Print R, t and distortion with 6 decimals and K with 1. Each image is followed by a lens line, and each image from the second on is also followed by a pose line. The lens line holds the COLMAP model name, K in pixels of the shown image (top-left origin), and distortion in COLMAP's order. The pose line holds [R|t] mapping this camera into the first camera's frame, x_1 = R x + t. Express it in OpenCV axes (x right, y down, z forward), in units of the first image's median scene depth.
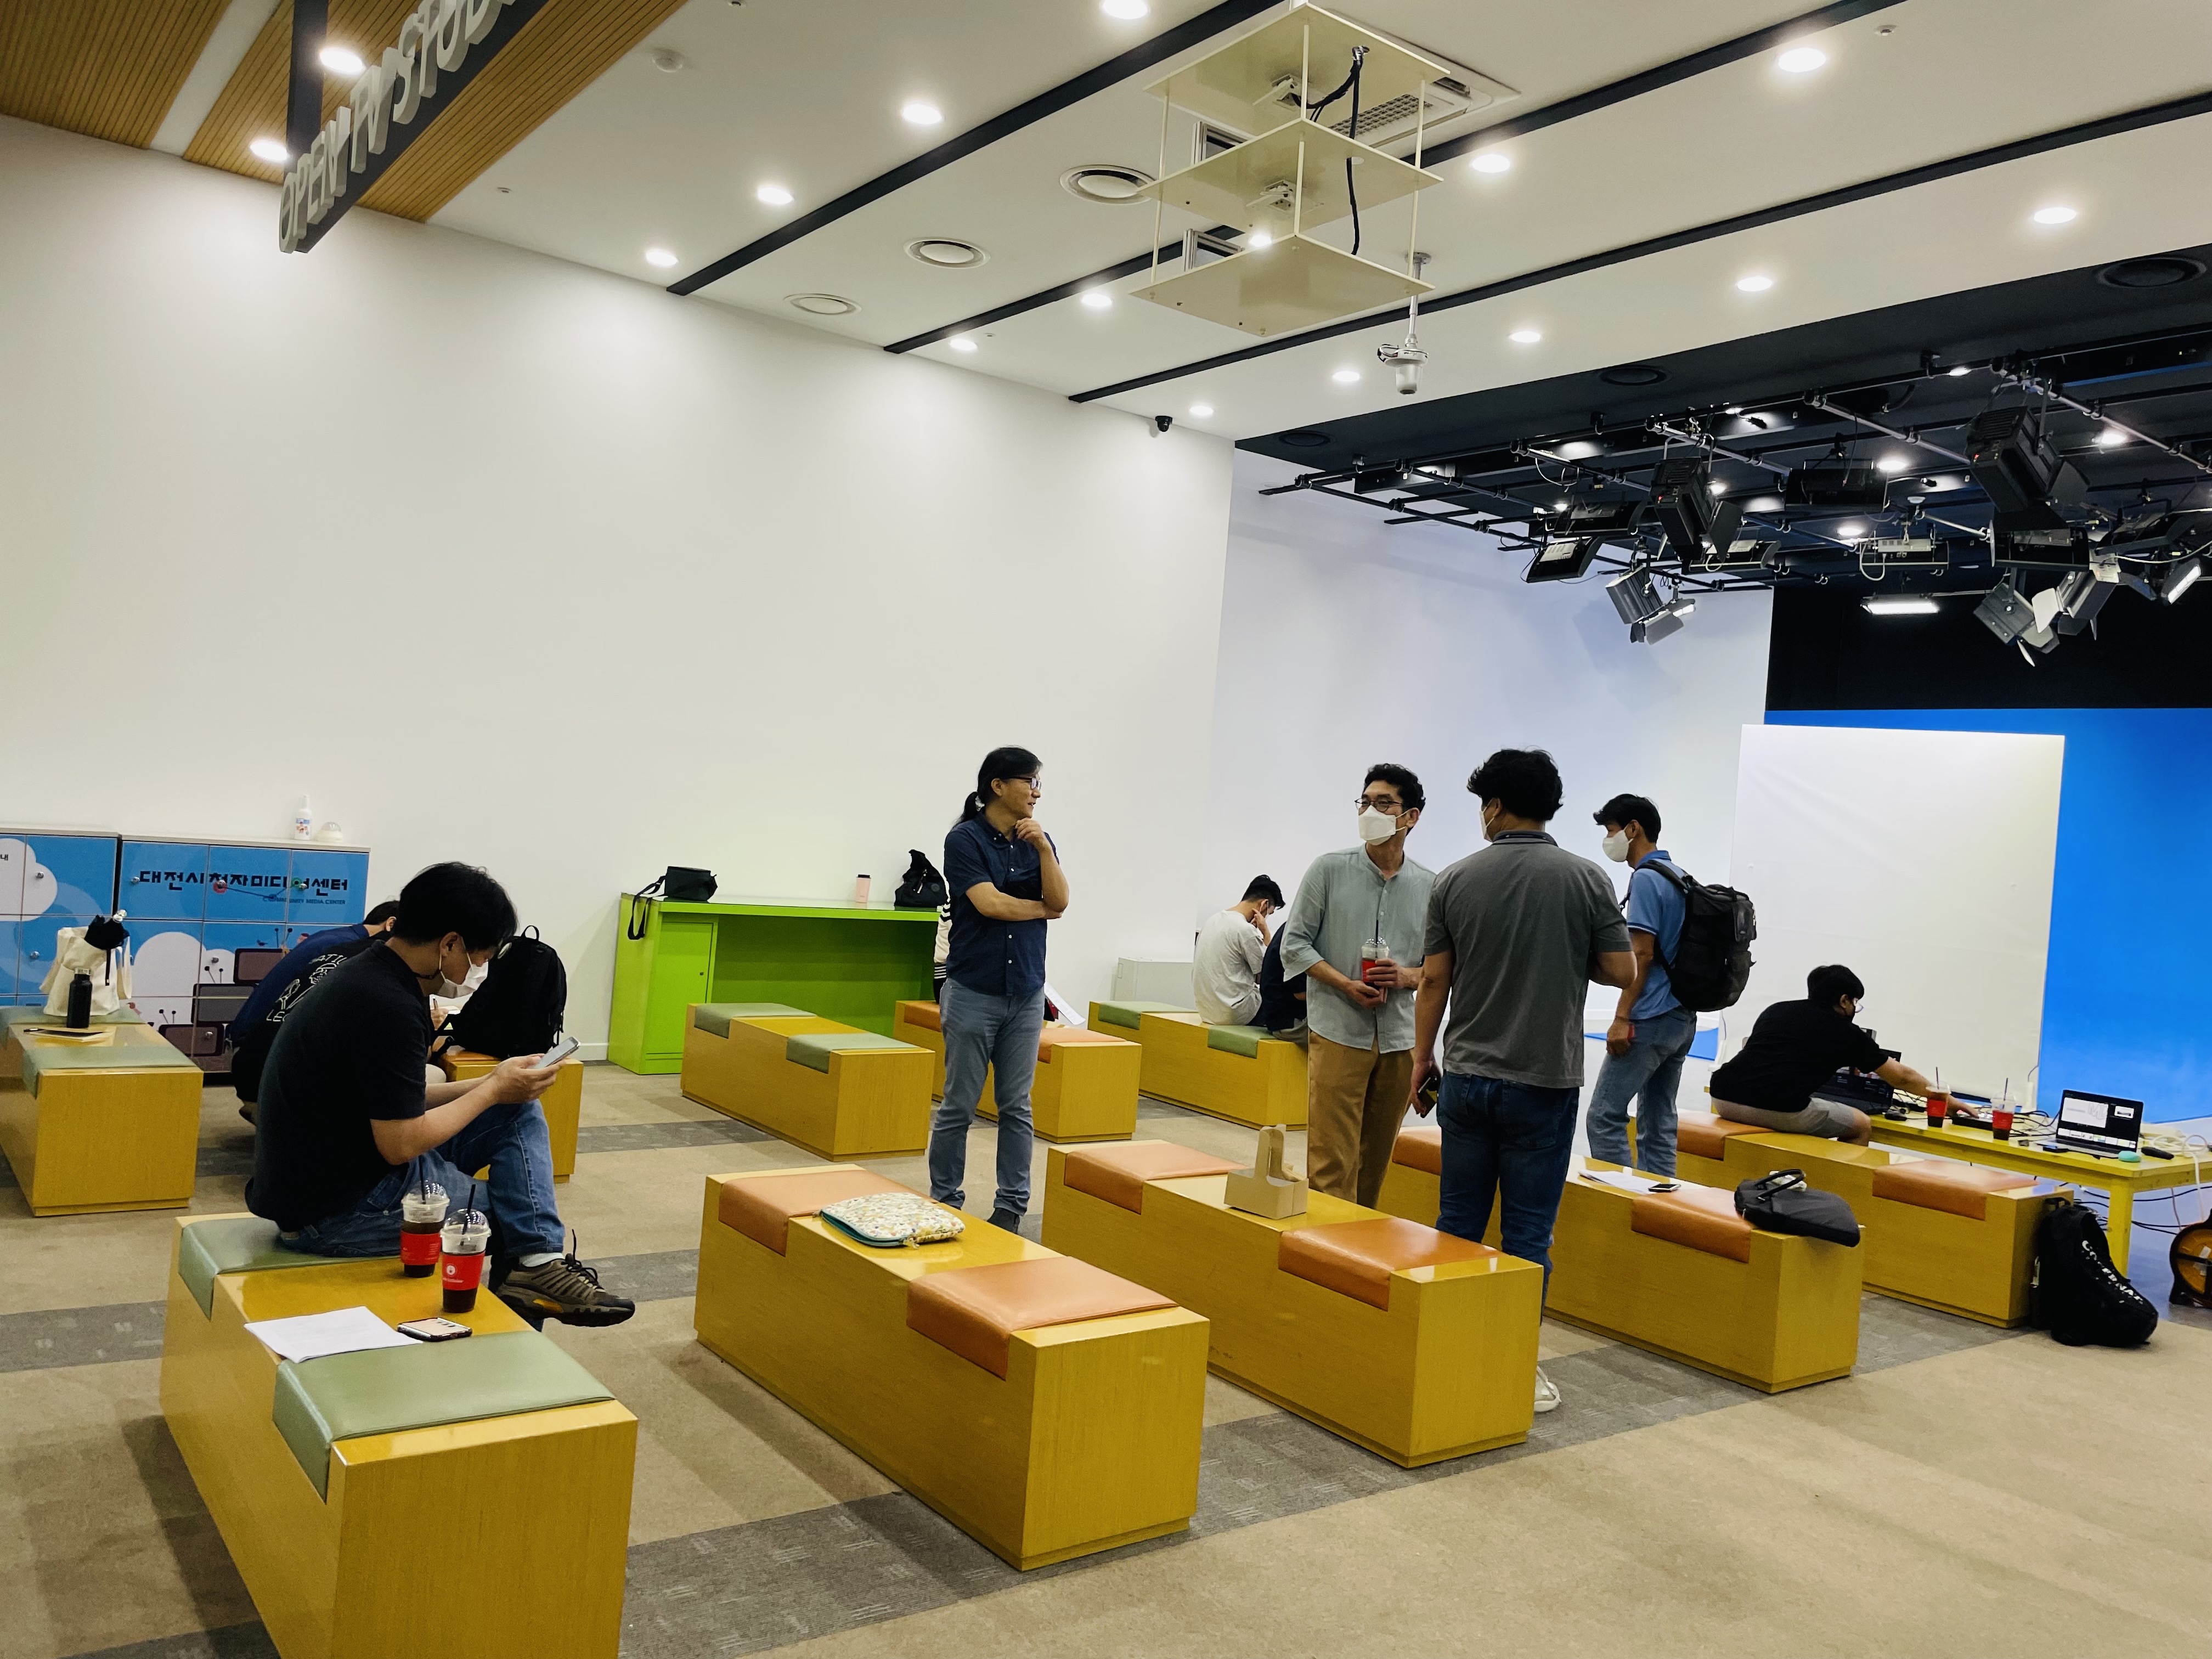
lens RADIAL K [[1696.7, 0, 1106.0], [0, 1696.7, 829.5], [0, 0, 1]] dist [-0.006863, -0.004204]
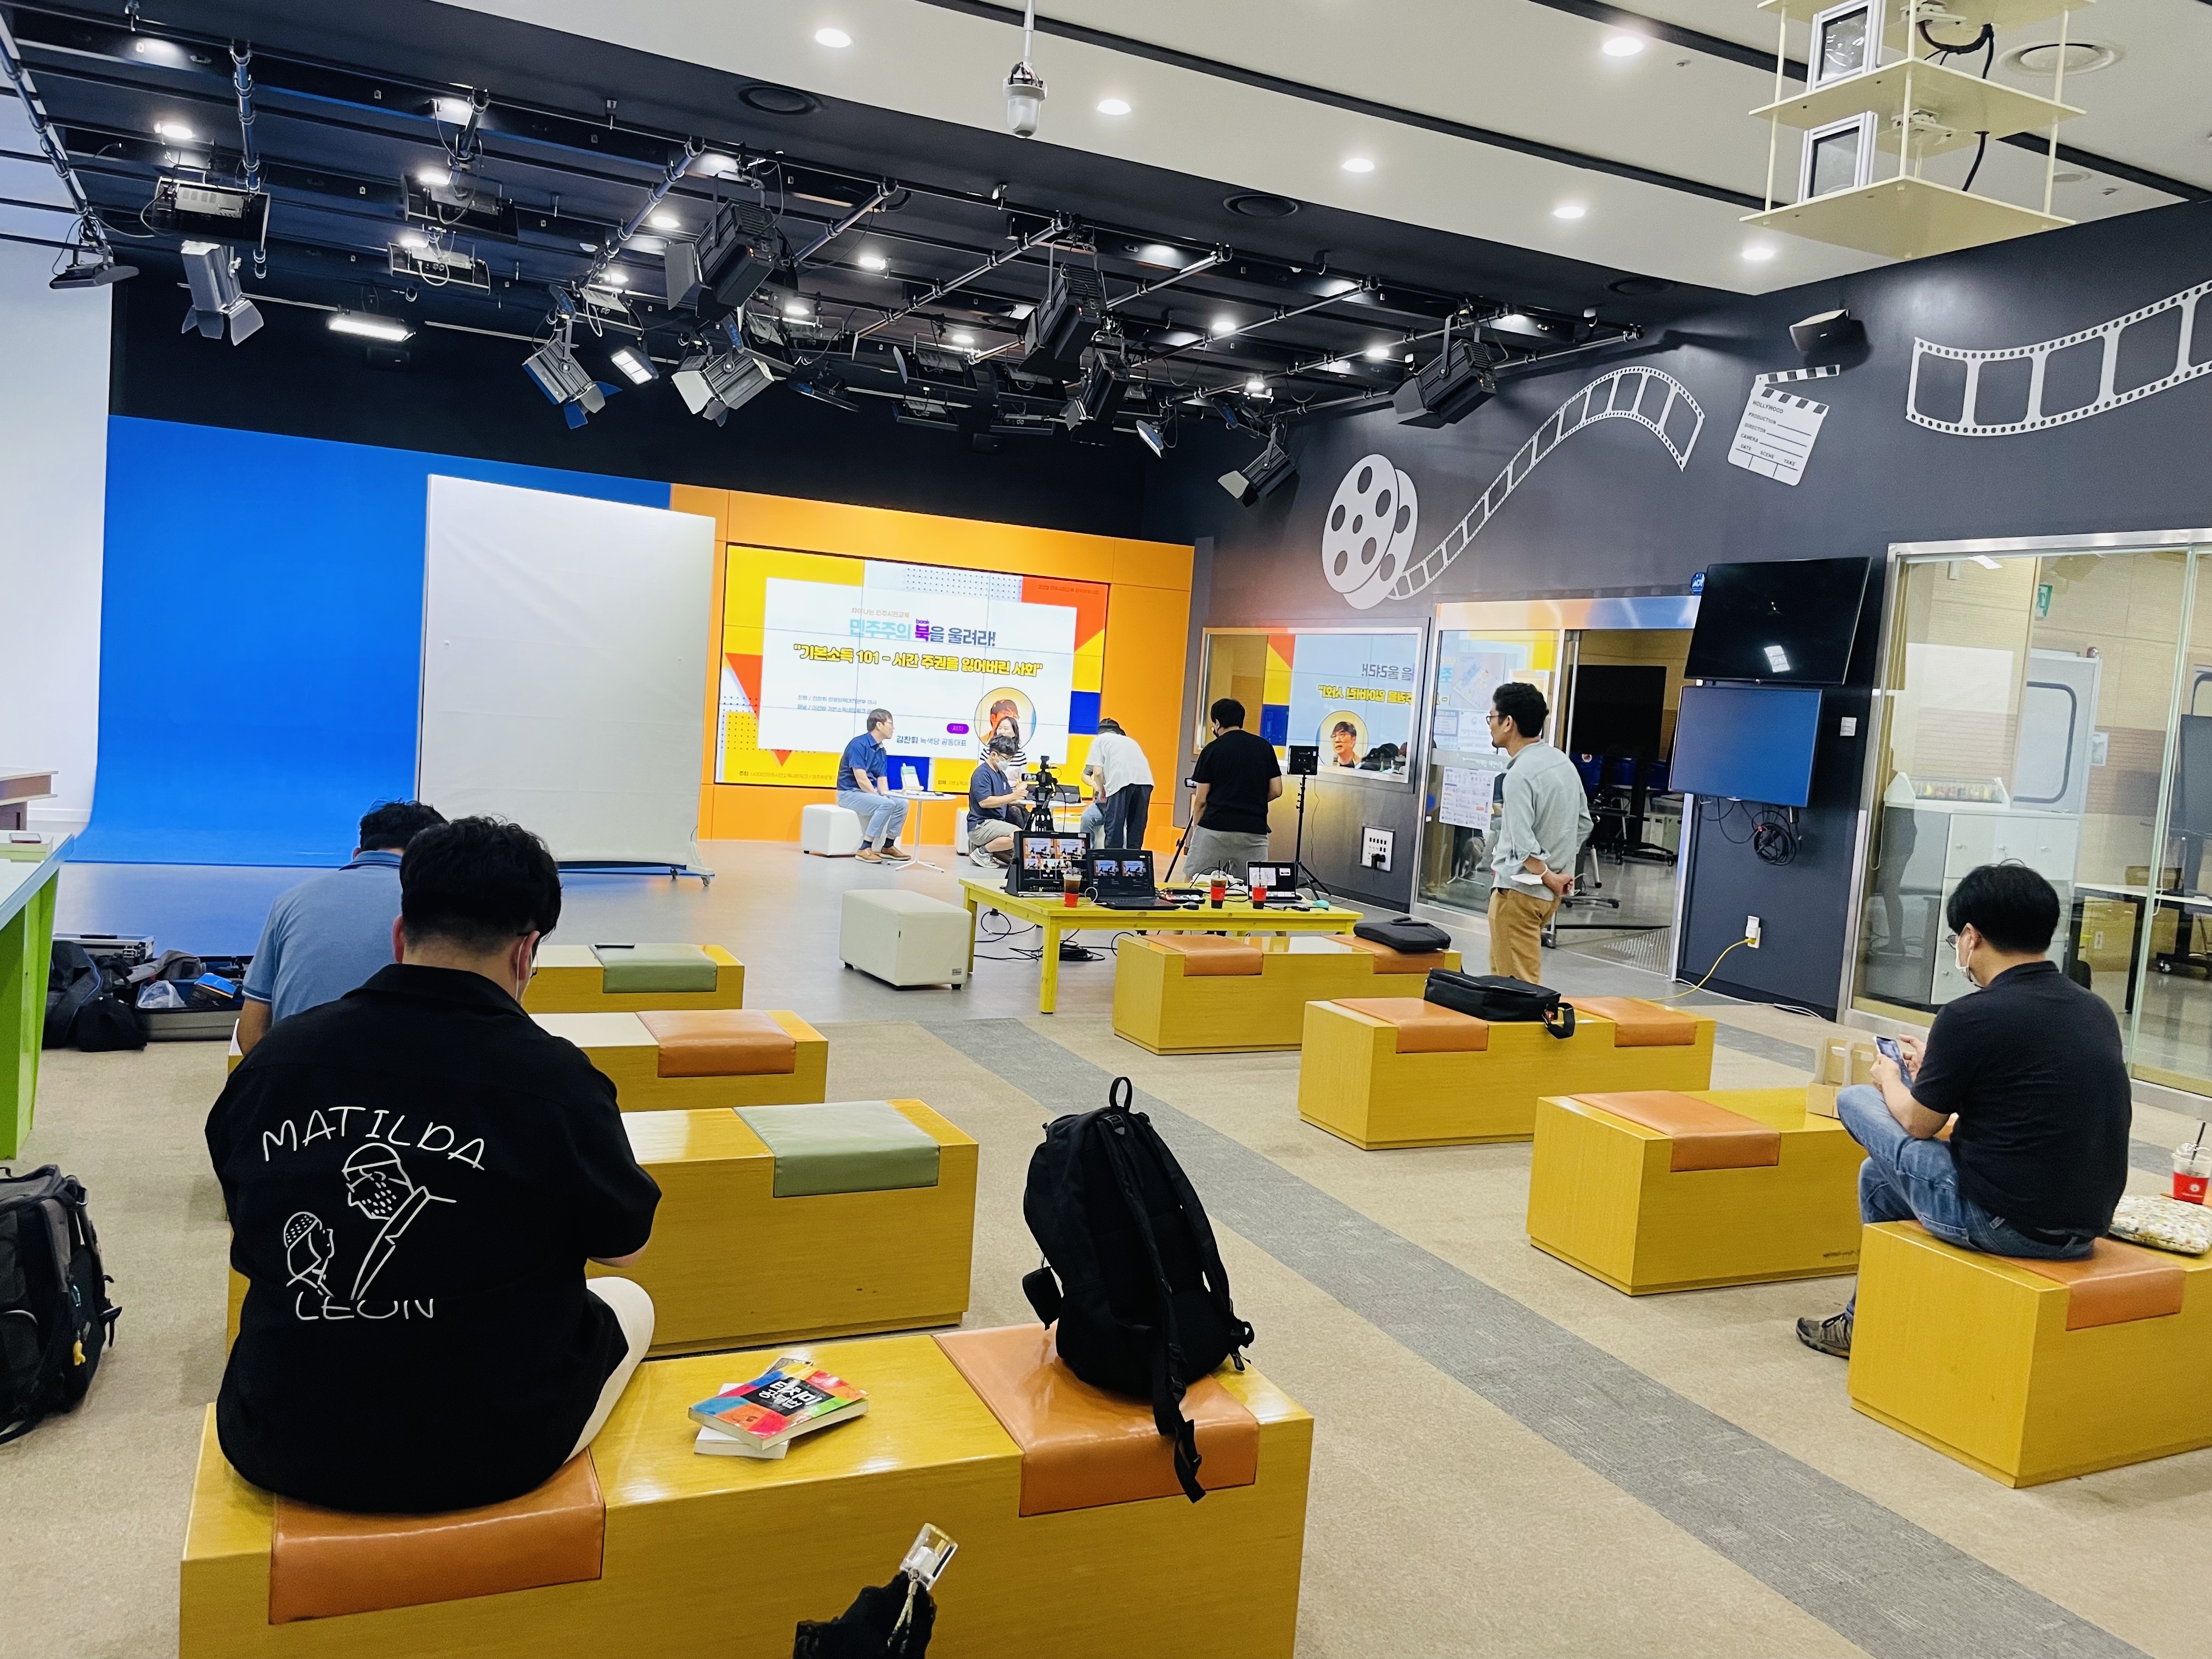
lens RADIAL K [[1696.7, 0, 1106.0], [0, 1696.7, 829.5], [0, 0, 1]] dist [-0.006863, -0.004204]
pose [[0.213296, -0.142344, 0.966562, -0.705438], [-0.054412, 0.986063, 0.157223, -0.066861], [-0.975471, -0.086128, 0.202578, 0.864916]]
